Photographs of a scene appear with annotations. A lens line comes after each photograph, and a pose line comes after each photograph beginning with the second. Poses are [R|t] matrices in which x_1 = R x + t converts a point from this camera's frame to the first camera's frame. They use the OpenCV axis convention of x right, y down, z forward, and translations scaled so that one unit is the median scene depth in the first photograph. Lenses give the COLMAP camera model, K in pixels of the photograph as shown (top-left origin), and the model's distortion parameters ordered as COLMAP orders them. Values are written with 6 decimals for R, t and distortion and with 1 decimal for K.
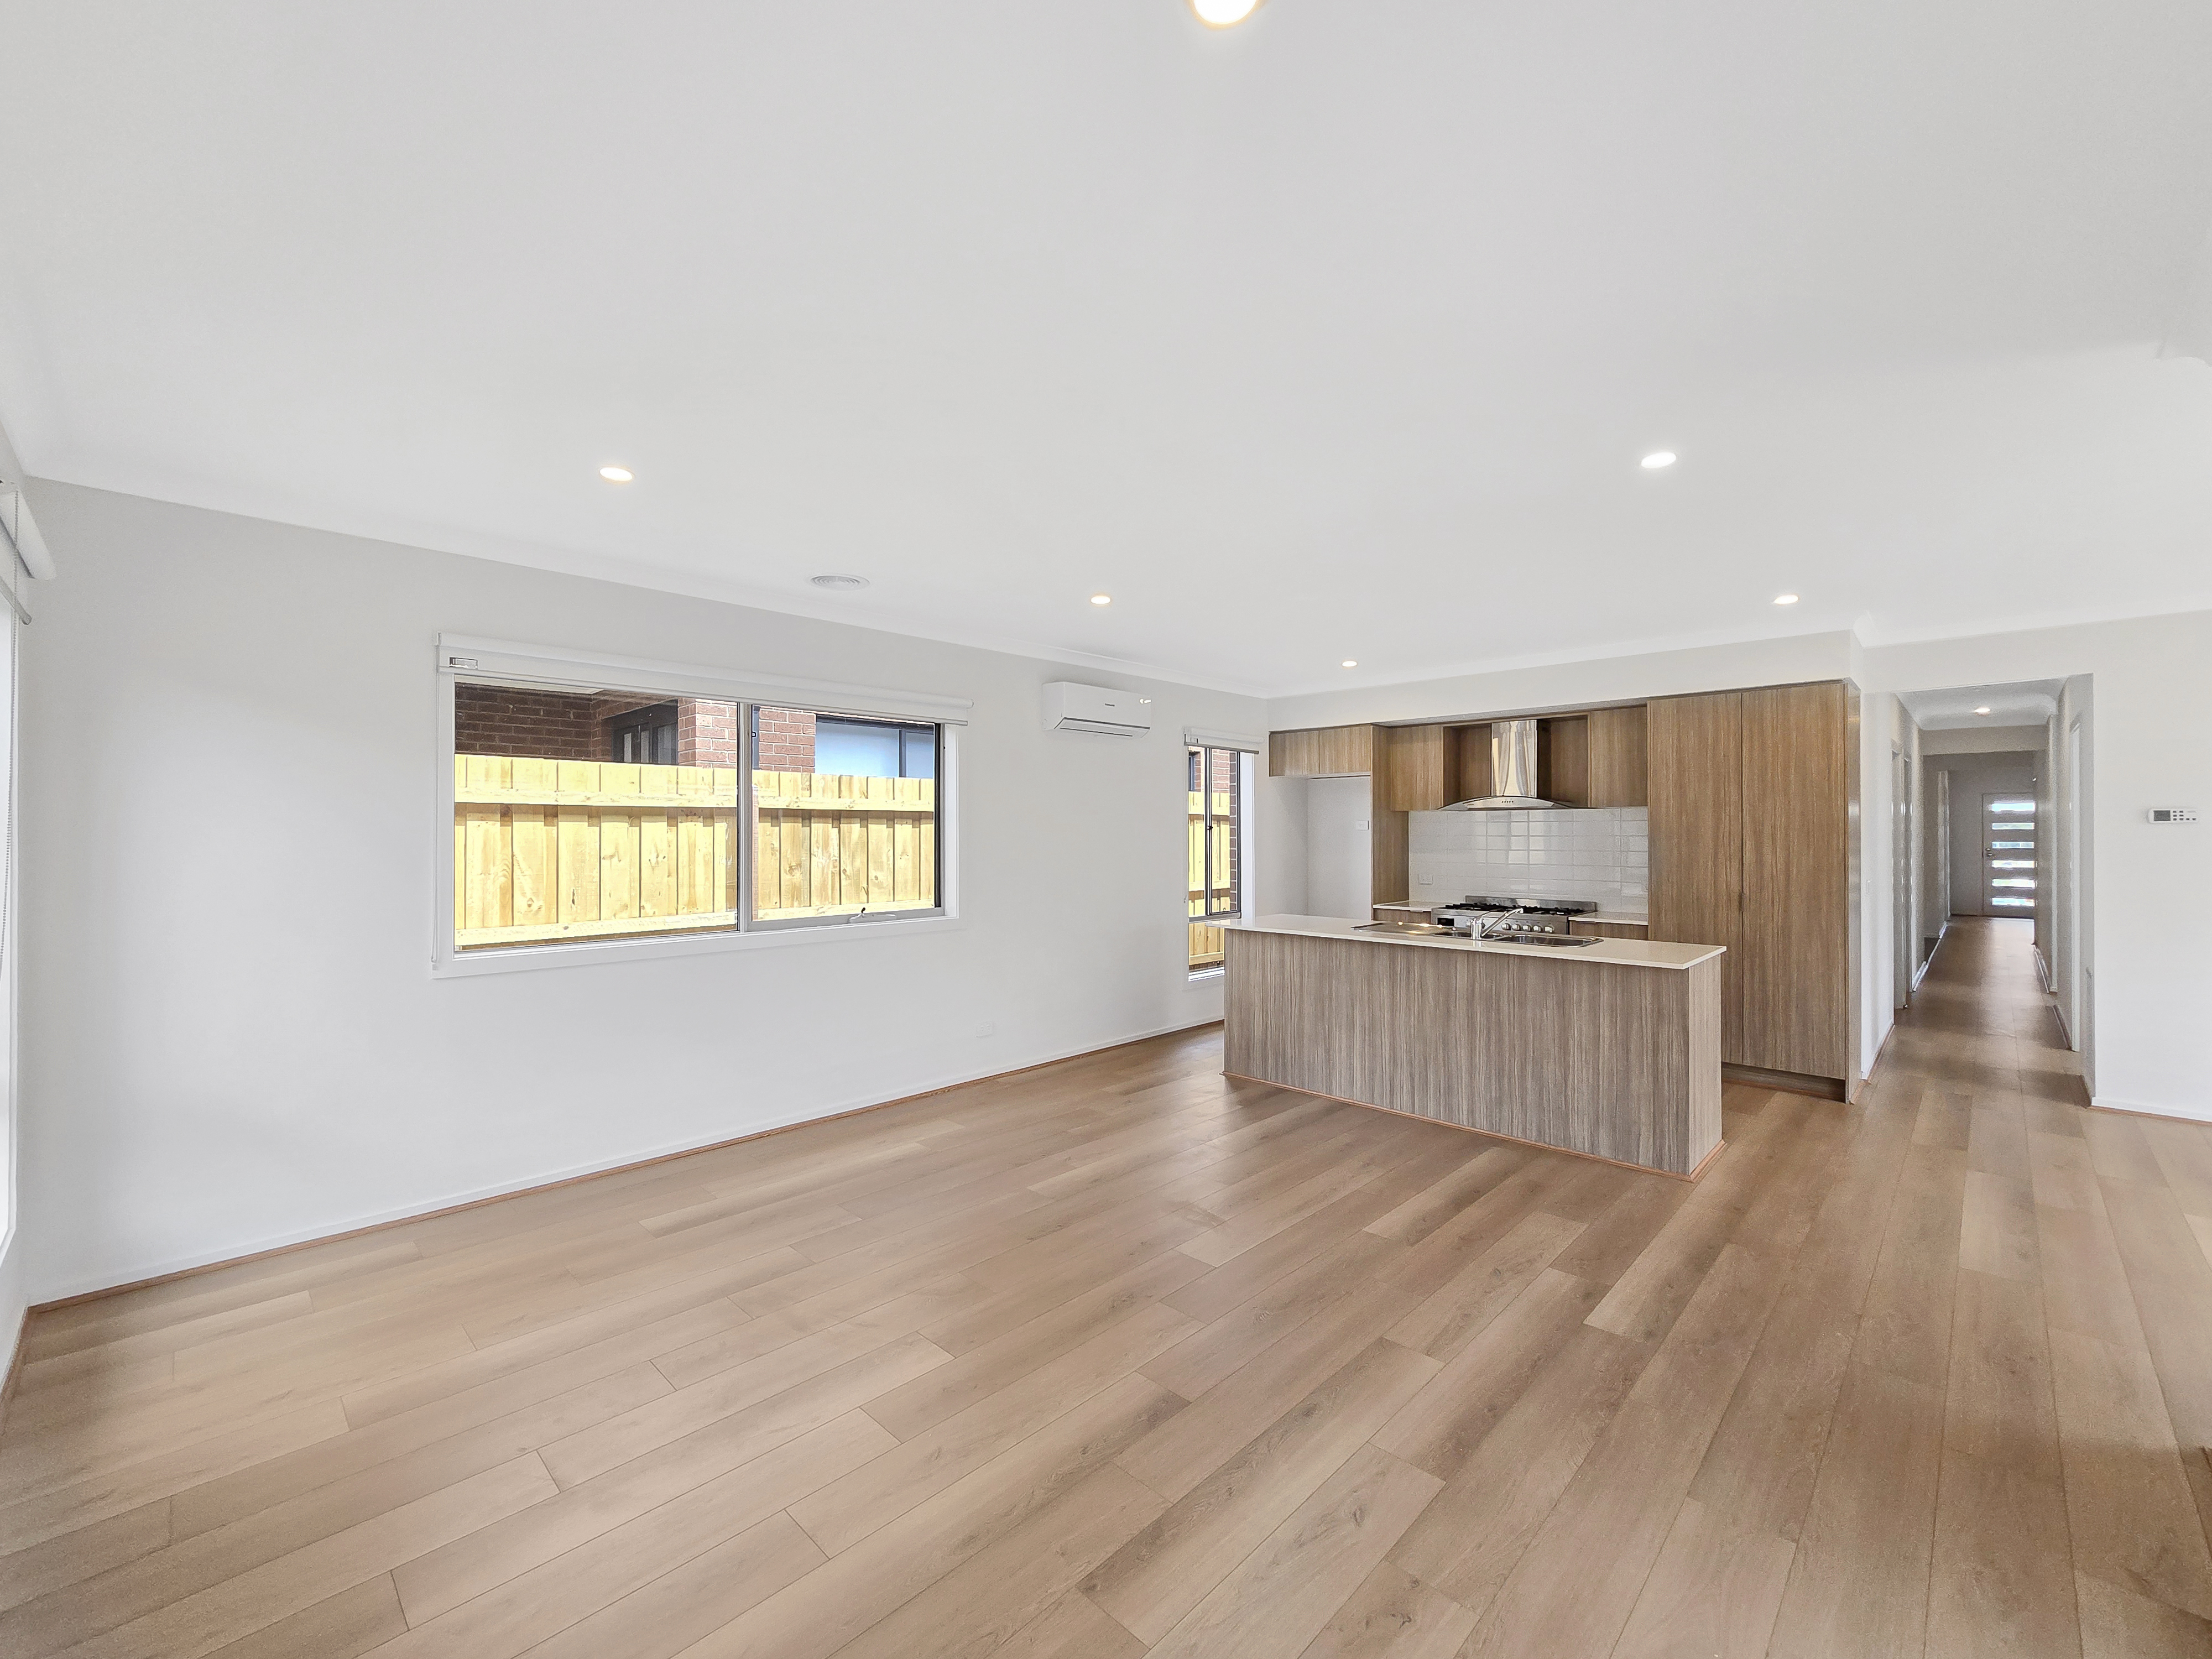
lens RADIAL K [[932.8, 0, 1051.9], [0, 932.8, 829.5], [0, 0, 1]] dist [-0.003753, 0.001848]
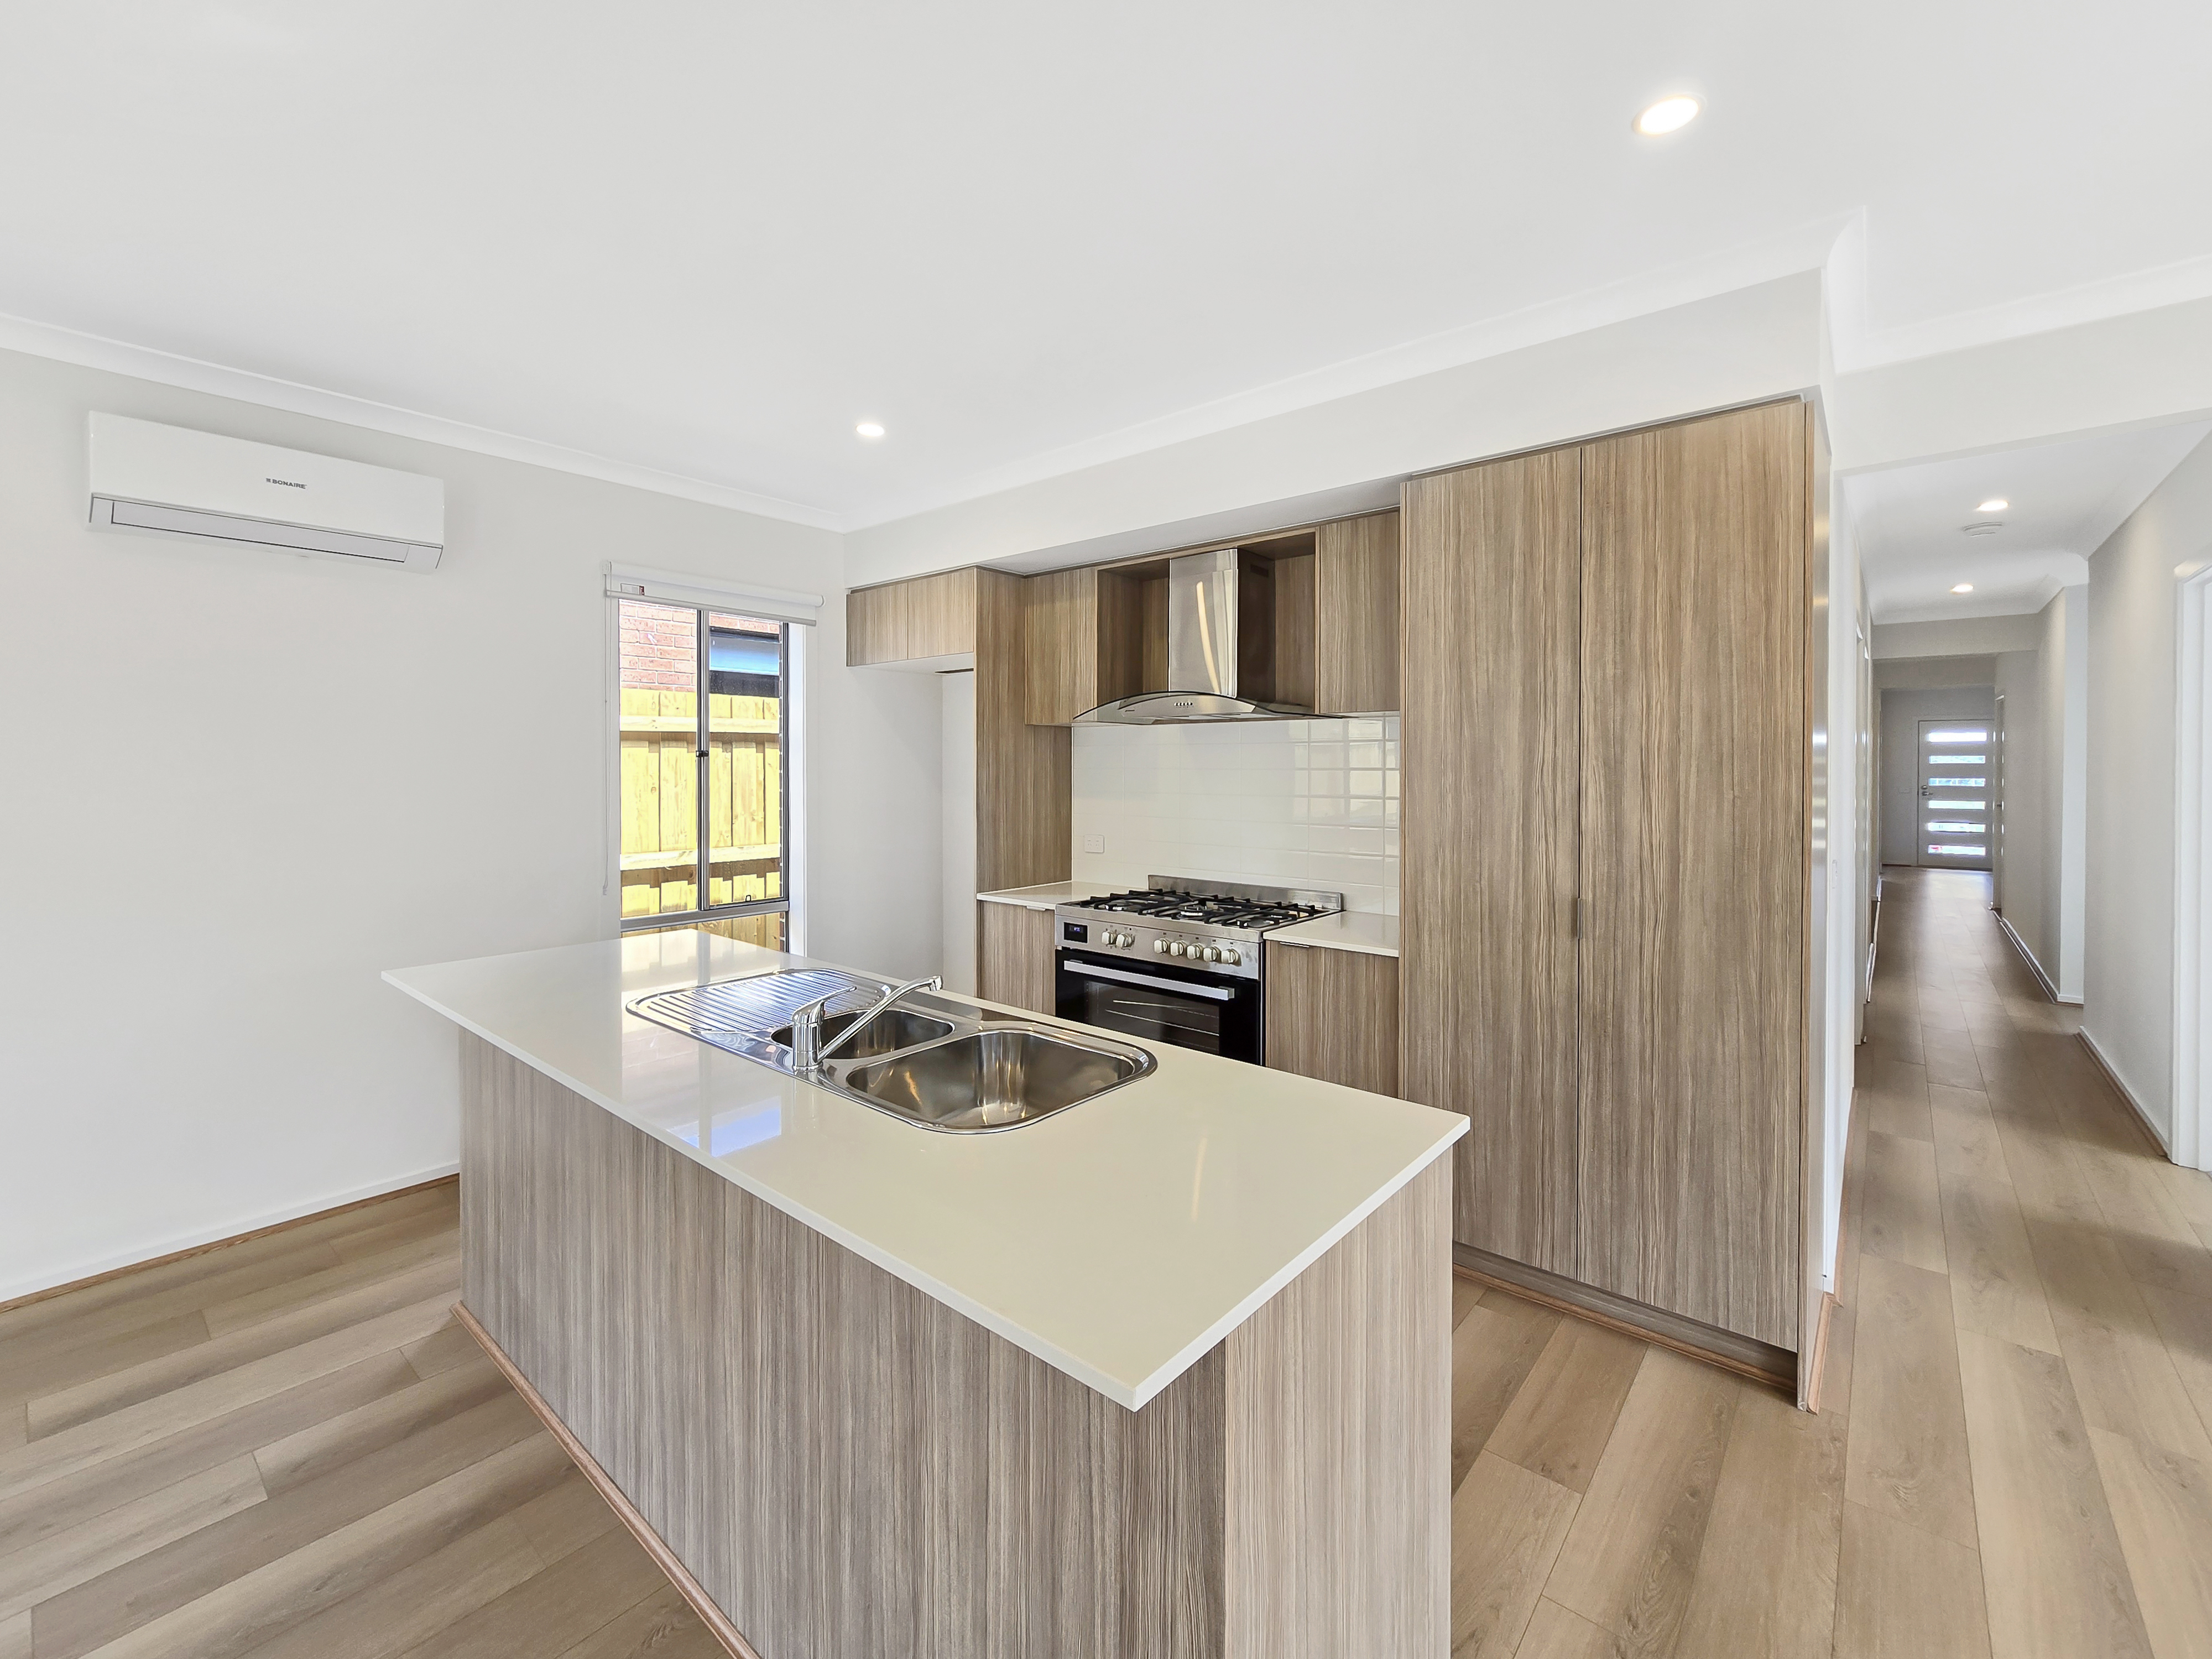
lens RADIAL K [[932.8, 0, 1074.0], [0, 932.8, 769.7], [0, 0, 1]] dist [-0.003753, 0.001848]
pose [[0.997313, 0.003840, 0.073160, 0.468992], [-0.004539, 0.999946, 0.009397, 0.003649], [-0.073120, -0.009703, 0.997276, 0.575596]]
